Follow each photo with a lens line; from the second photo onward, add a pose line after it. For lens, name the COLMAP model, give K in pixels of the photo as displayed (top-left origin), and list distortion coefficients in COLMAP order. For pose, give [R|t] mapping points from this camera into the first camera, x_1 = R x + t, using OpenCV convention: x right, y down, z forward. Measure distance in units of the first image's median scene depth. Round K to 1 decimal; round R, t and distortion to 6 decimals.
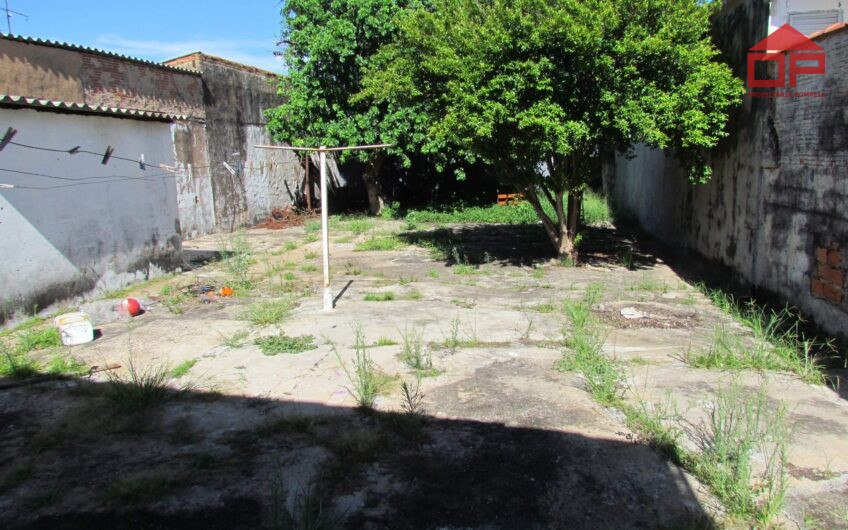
lens RADIAL K [[586.6, 0, 422.0], [0, 586.6, 264.6], [0, 0, 1]] dist [-0.043102, 0.012215]
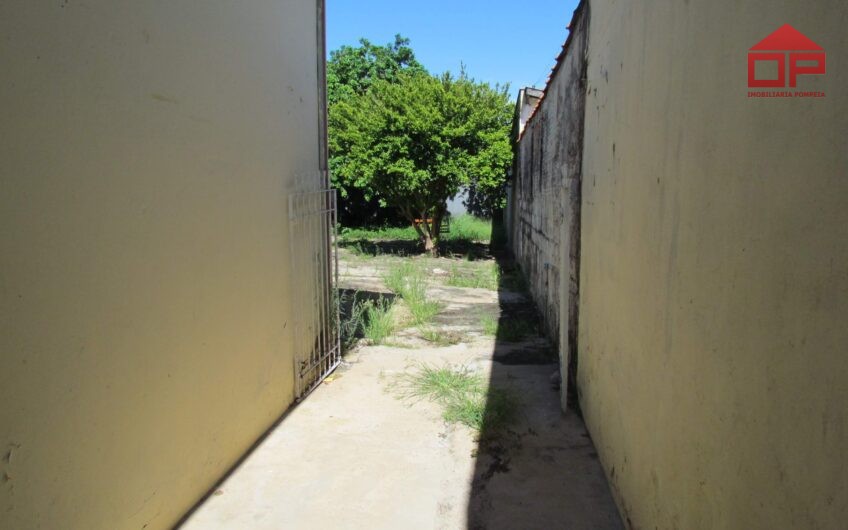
lens RADIAL K [[586.6, 0, 425.5], [0, 586.6, 265.4], [0, 0, 1]] dist [-0.043102, 0.012215]
pose [[0.997343, 0.028172, 0.067185, 0.161988], [-0.023986, 0.997768, -0.062315, 0.162312], [-0.068791, 0.060538, 0.995793, -0.794610]]
